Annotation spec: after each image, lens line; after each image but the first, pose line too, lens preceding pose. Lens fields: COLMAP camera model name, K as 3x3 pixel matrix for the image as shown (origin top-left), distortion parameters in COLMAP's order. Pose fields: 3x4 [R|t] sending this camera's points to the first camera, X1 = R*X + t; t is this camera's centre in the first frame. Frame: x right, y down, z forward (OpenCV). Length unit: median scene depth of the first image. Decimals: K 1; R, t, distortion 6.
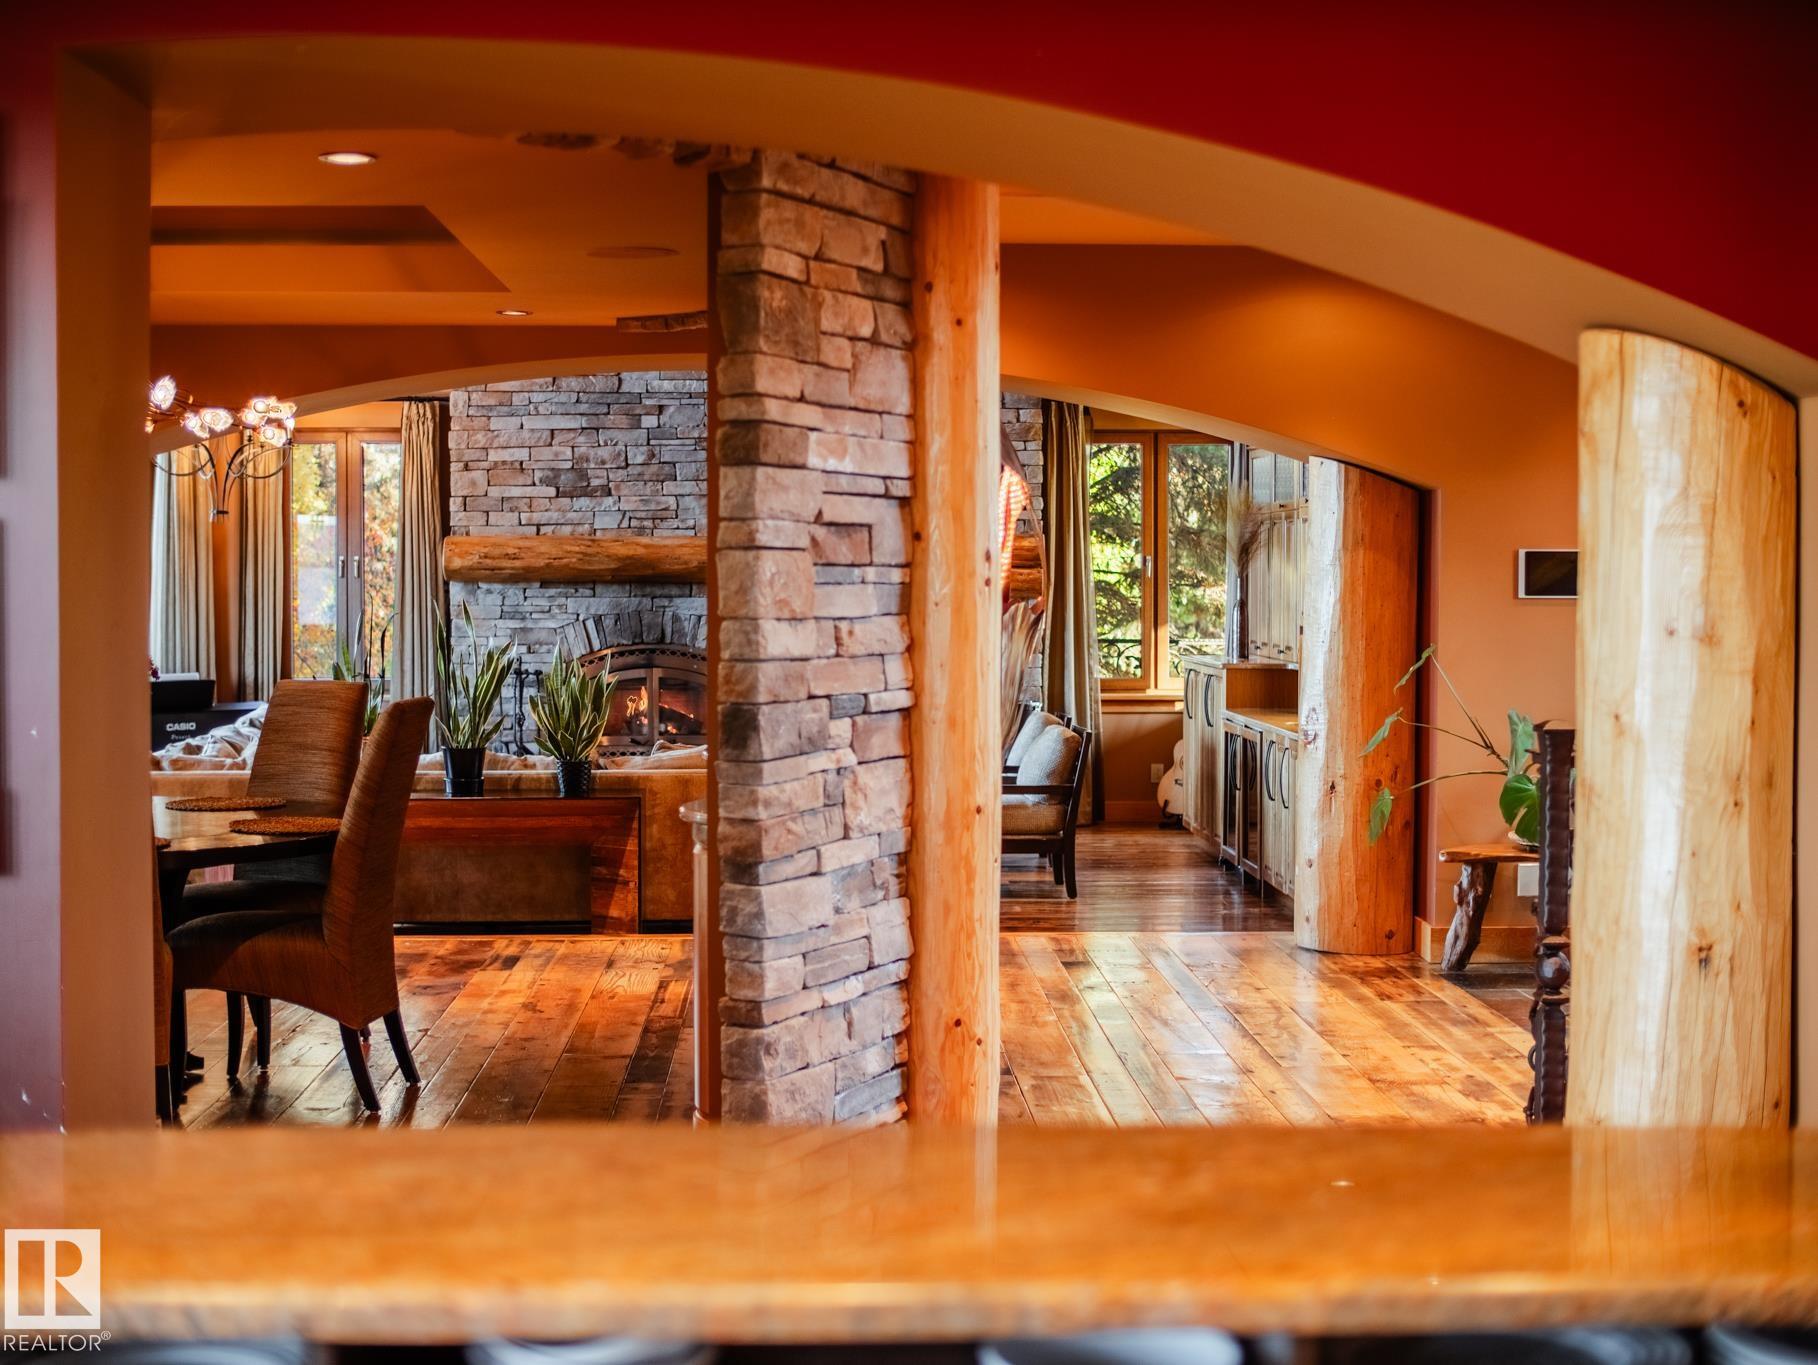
lens RADIAL K [[2587.5, 0, 907.8], [0, 2587.5, 678.0], [0, 0, 1]] dist [-0.149878, 0.000000]
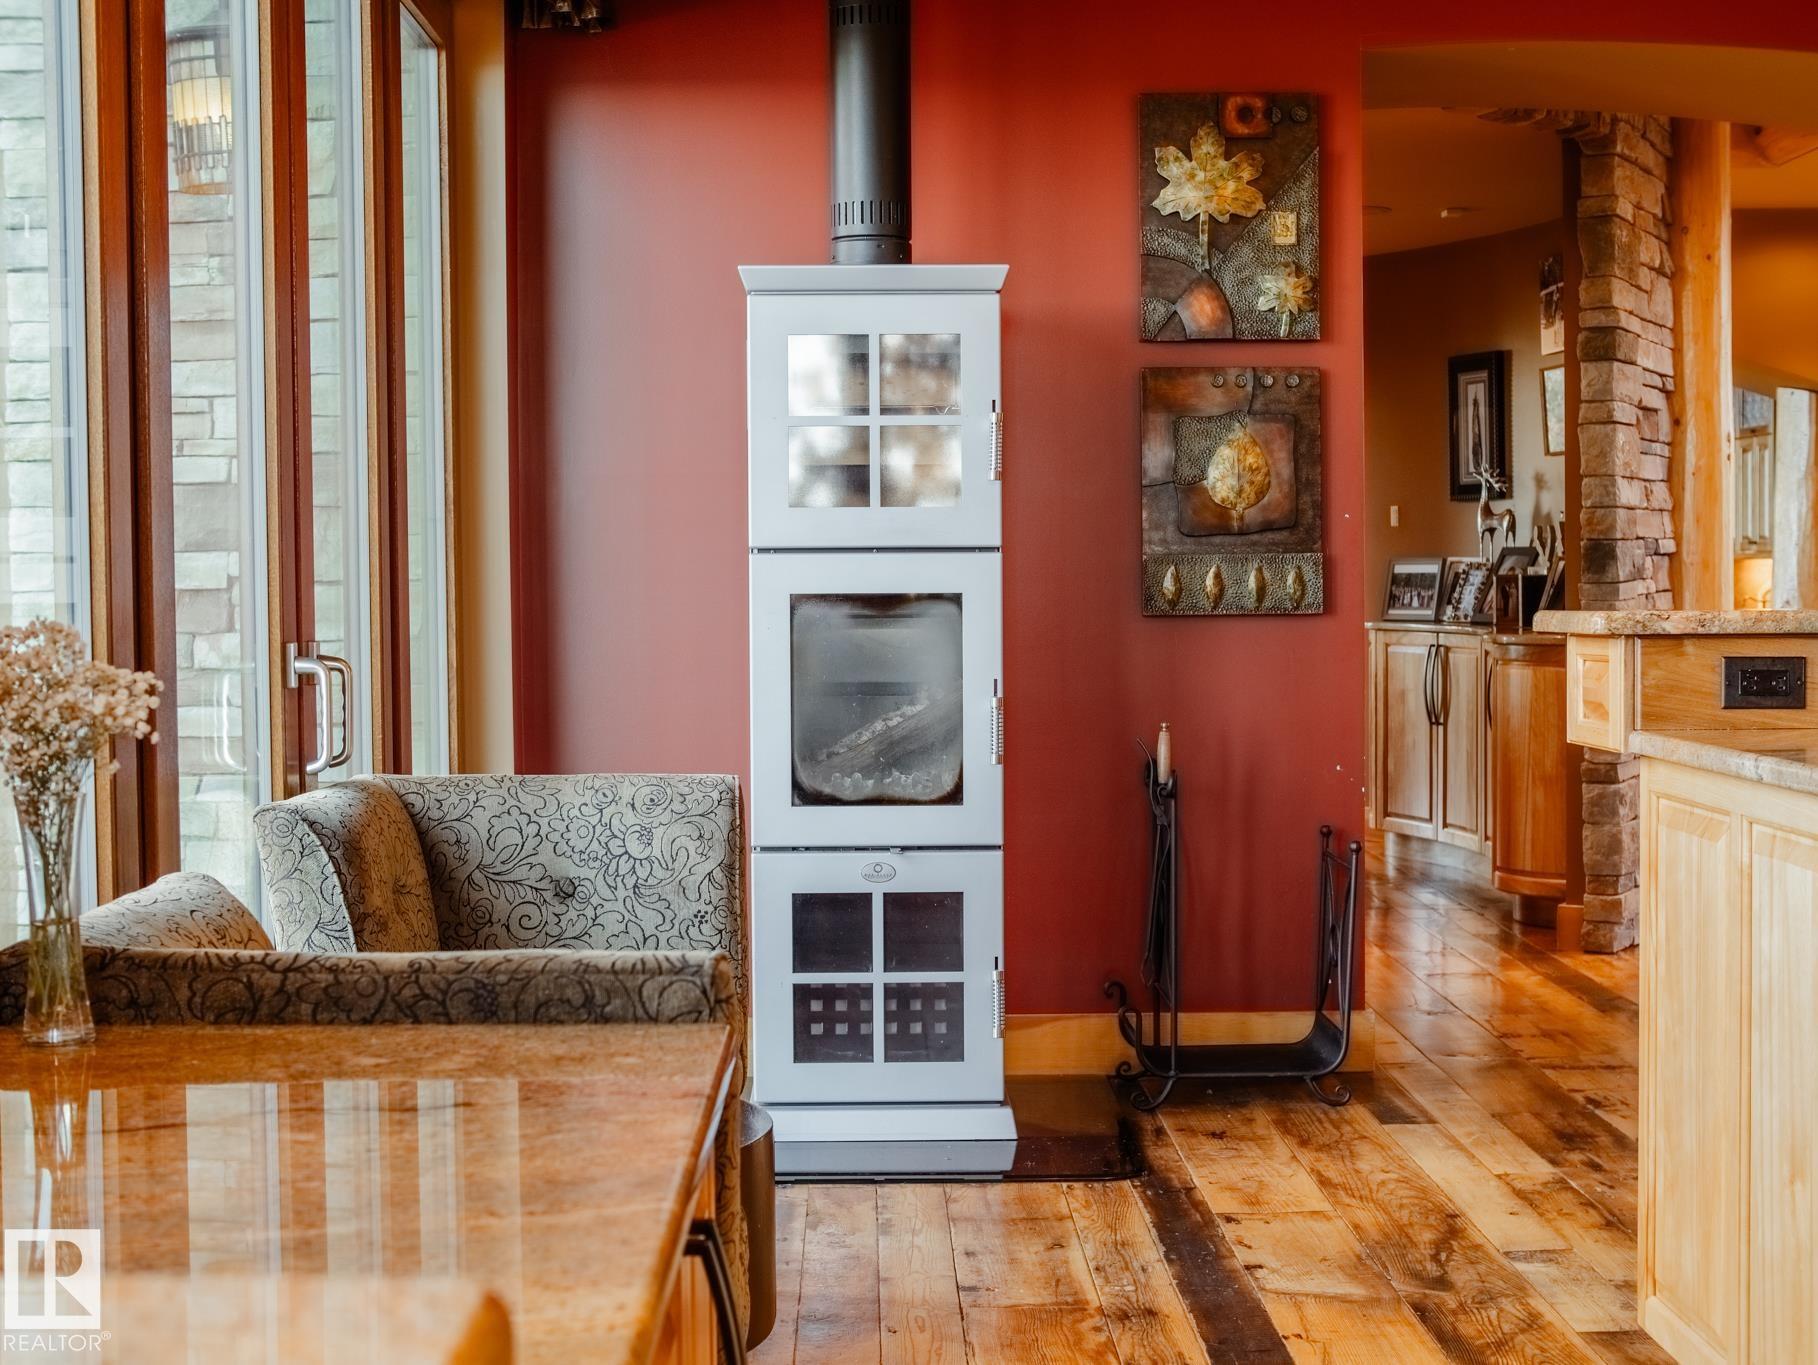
lens RADIAL K [[2587.5, 0, 908.5], [0, 2587.5, 682.4], [0, 0, 1]] dist [-0.149878, 0.000000]
pose [[0.999076, -0.005945, -0.042568, -0.383545], [0.006297, 0.999947, 0.008145, 0.073930], [0.042518, -0.008405, 0.999060, -0.348361]]
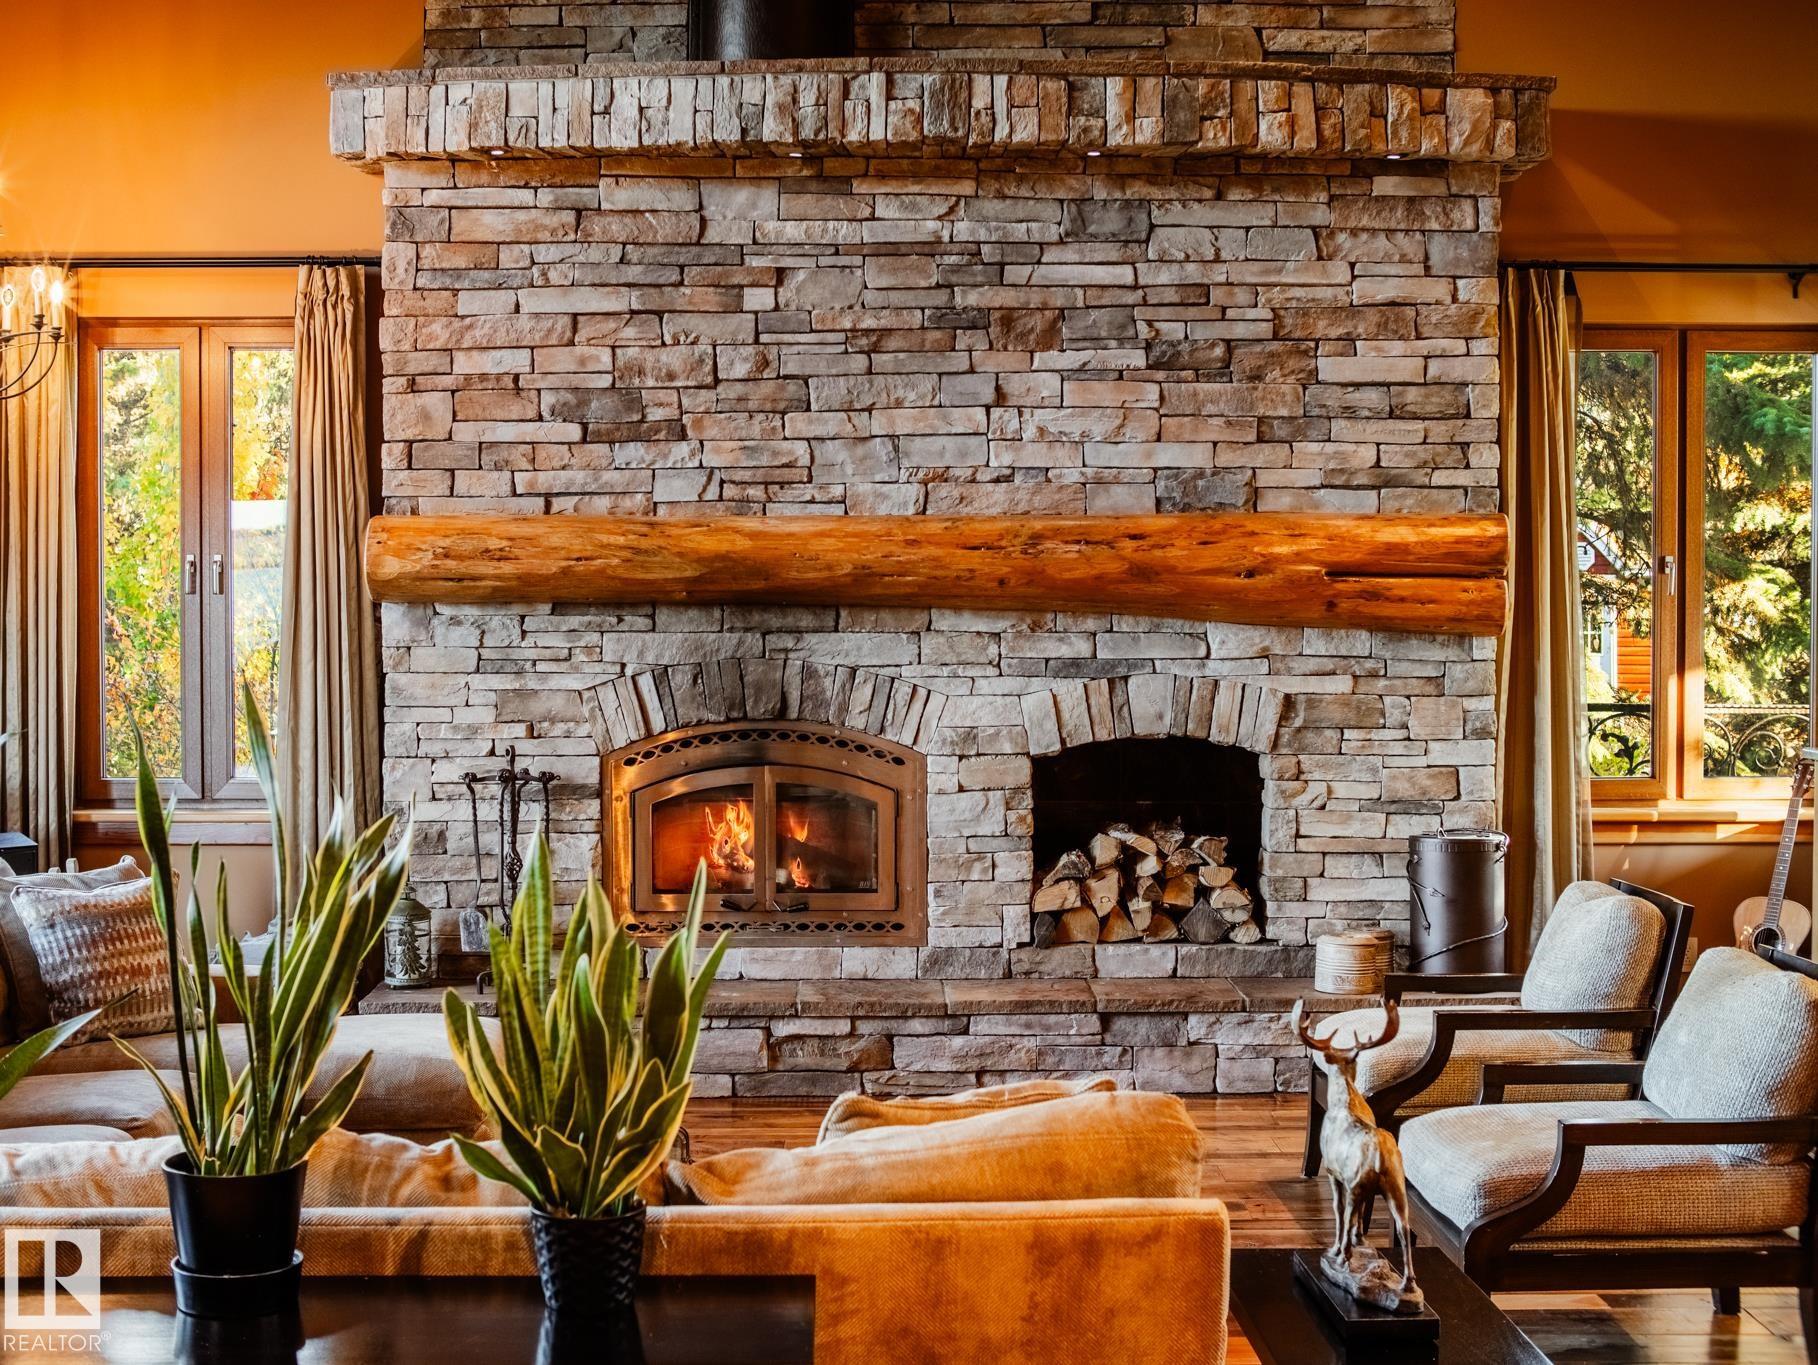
lens RADIAL K [[2587.5, 0, 908.5], [0, 2587.5, 688.7], [0, 0, 1]] dist [-0.149878, 0.000000]
pose [[0.999737, 0.001533, -0.022881, -0.057271], [-0.001461, 0.999994, 0.003147, -0.021426], [0.022886, -0.003112, 0.999733, 0.472948]]
